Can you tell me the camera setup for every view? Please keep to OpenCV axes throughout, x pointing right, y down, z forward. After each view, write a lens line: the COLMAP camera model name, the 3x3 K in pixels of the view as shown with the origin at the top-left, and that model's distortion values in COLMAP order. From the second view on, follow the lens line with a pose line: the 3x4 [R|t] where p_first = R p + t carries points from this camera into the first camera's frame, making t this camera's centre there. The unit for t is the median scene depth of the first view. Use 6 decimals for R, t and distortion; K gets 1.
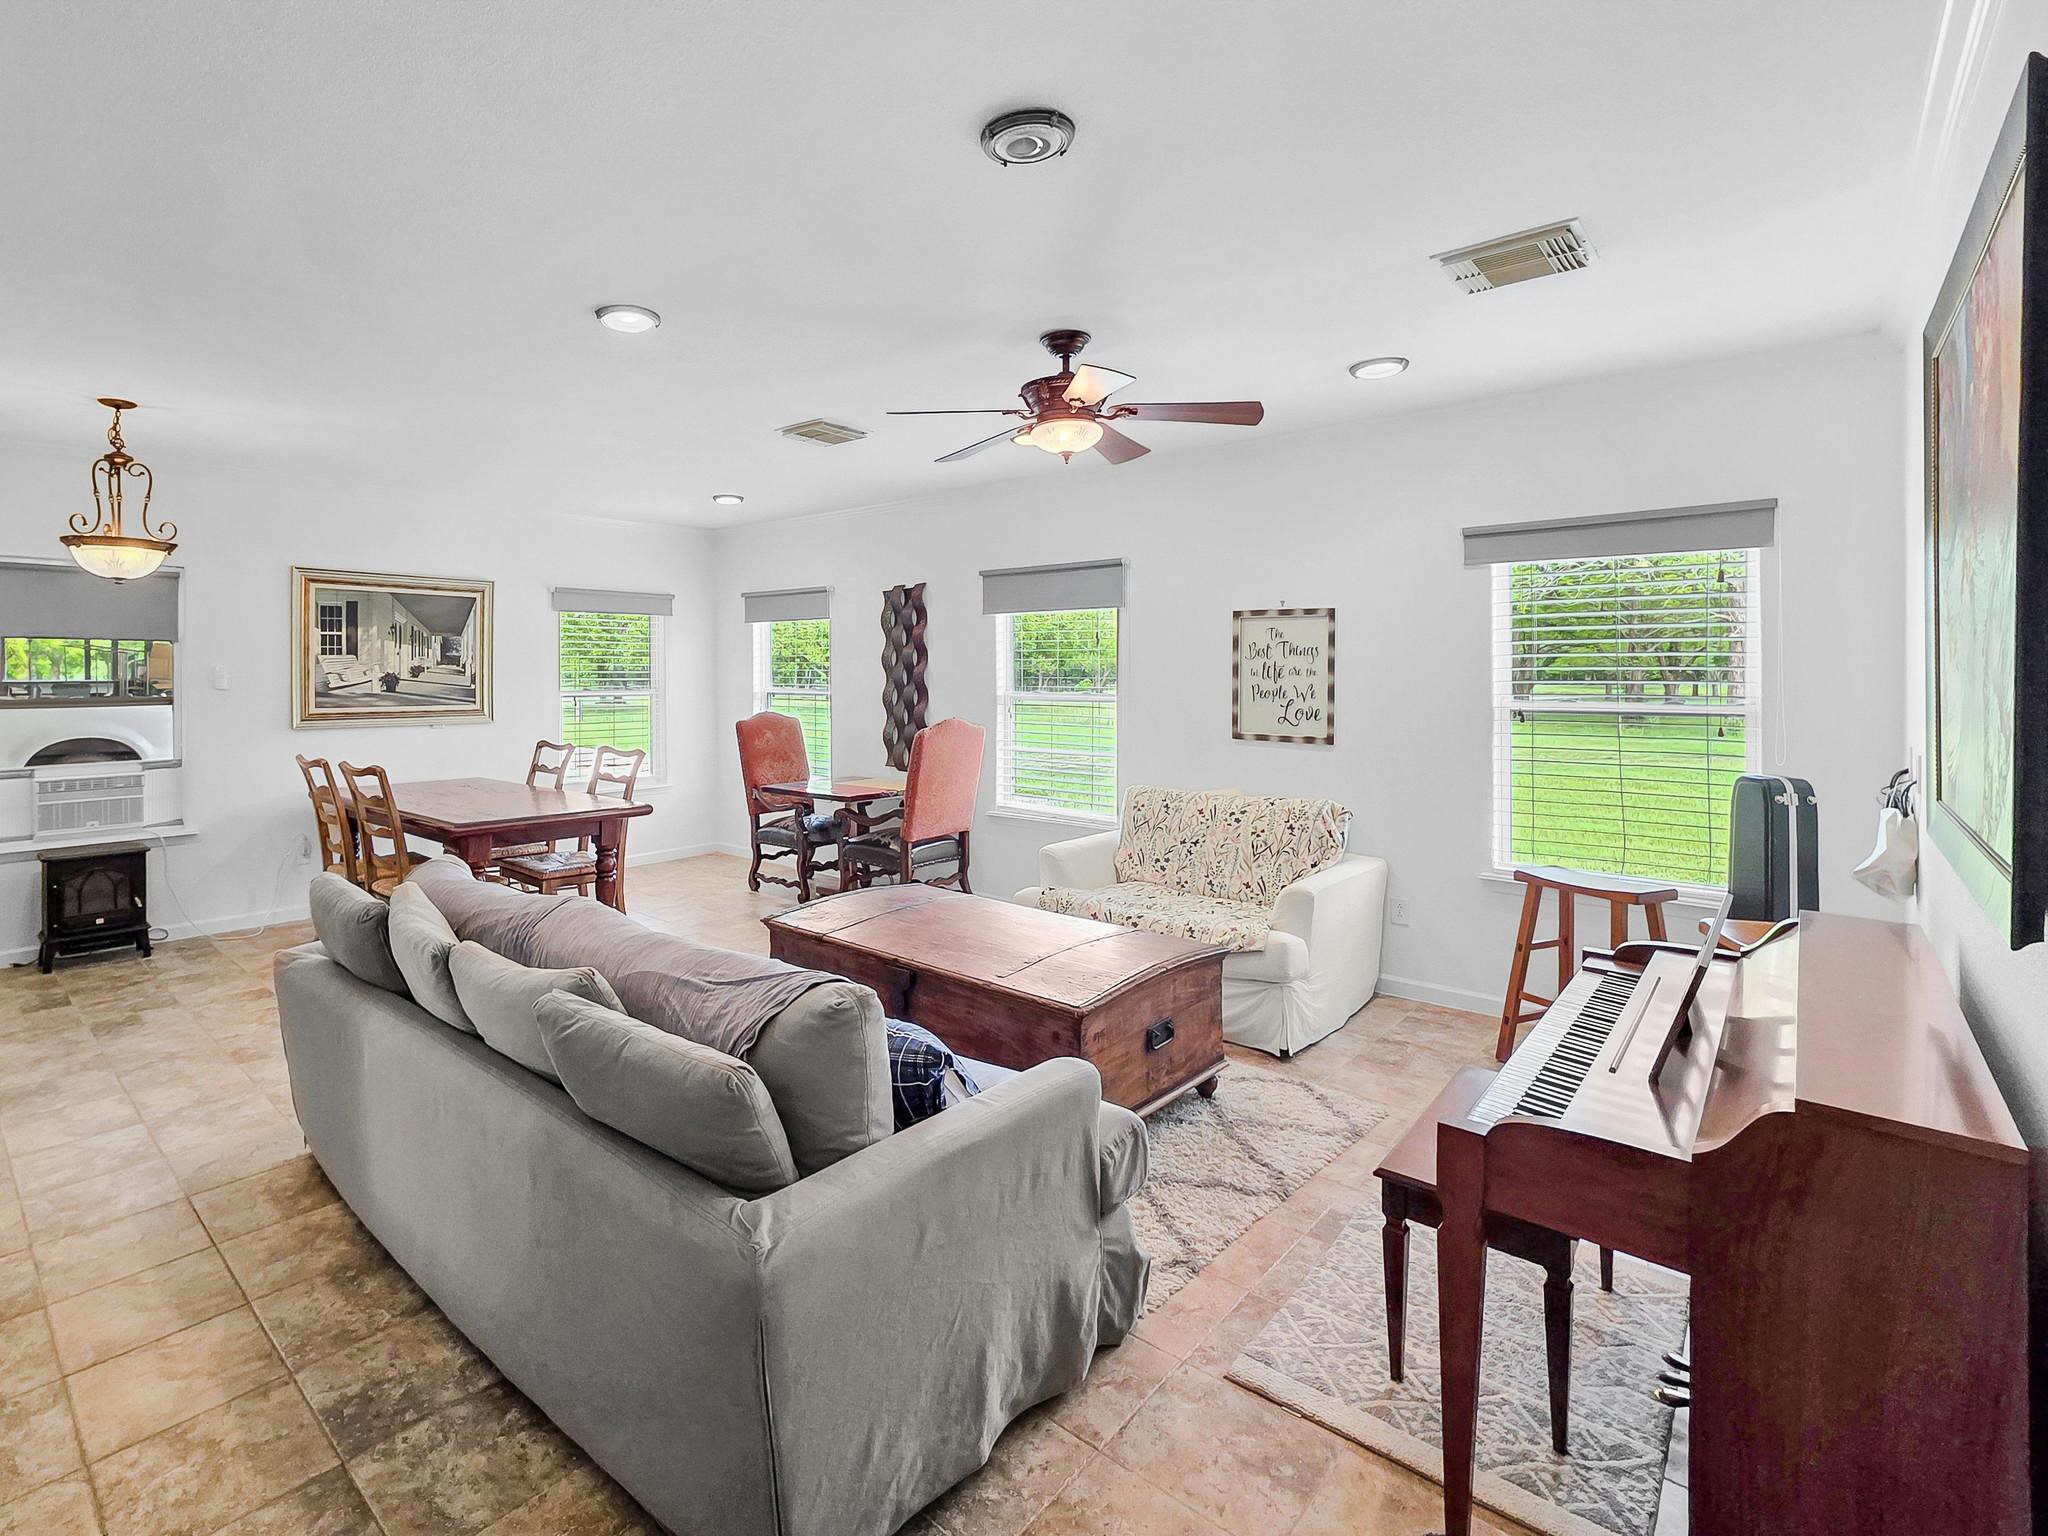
lens RADIAL K [[977.1, 0, 909.6], [0, 977.1, 754.0], [0, 0, 1]] dist [0.001395, 0.000146]
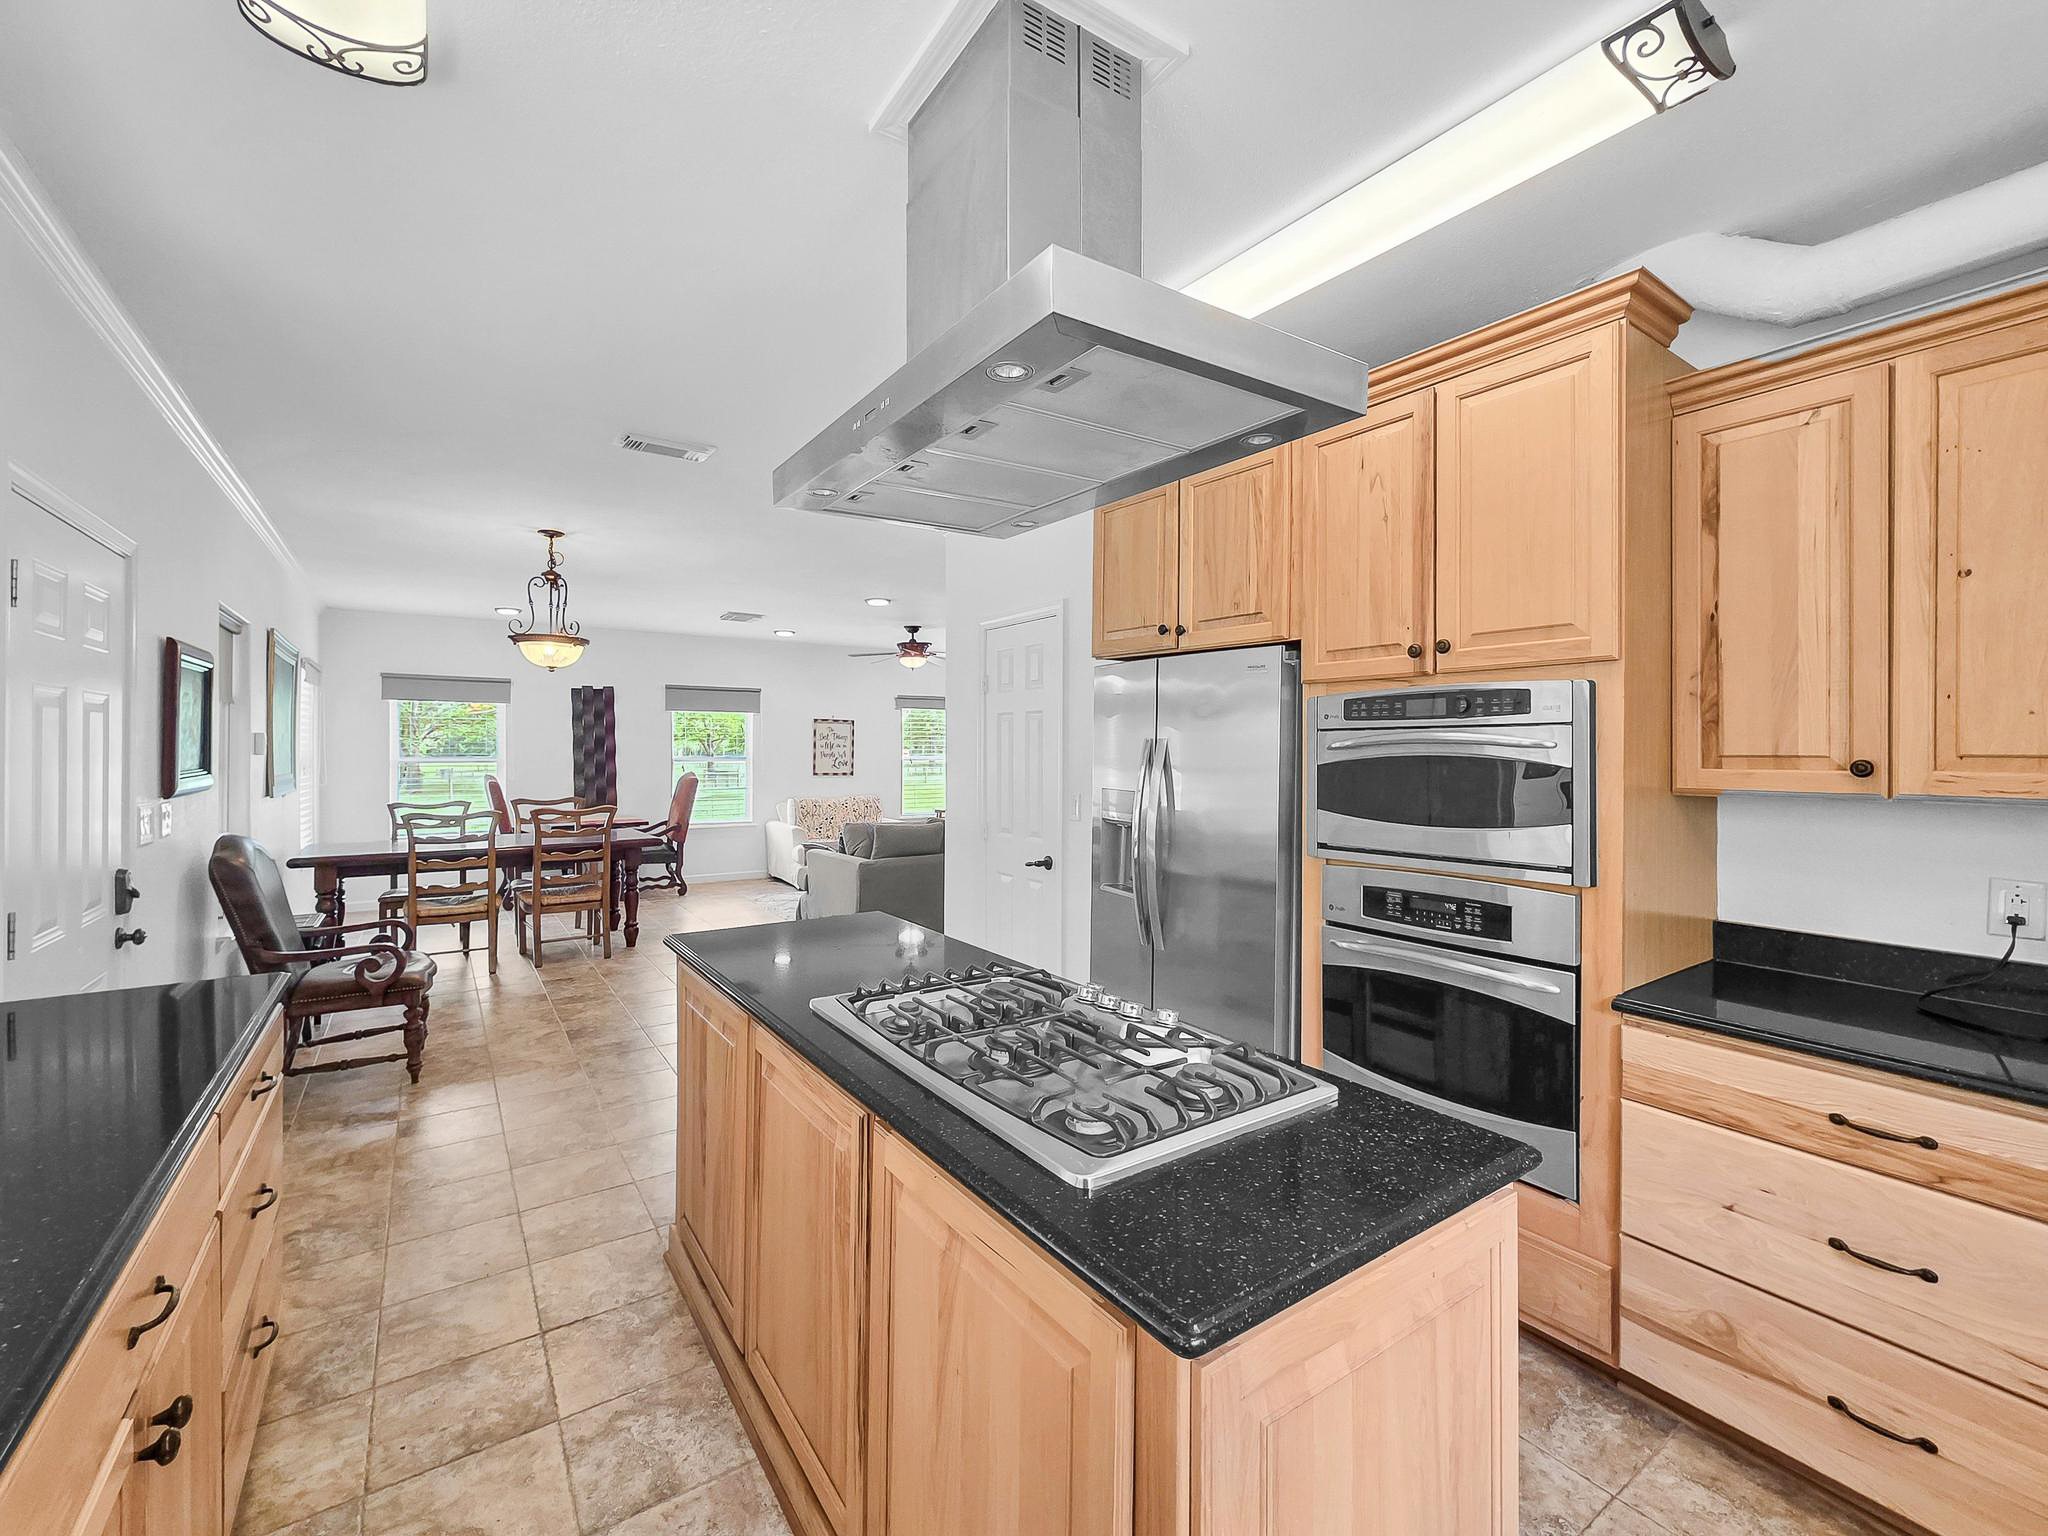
lens RADIAL K [[862.7, 0, 1018.6], [0, 862.7, 756.1], [0, 0, 1]] dist [0.000008, 0.000083]
pose [[0.210379, 0.000731, 0.977620, -1.566367], [0.082527, 0.996417, -0.018505, 0.016567], [-0.974130, 0.084573, 0.209564, 0.128917]]
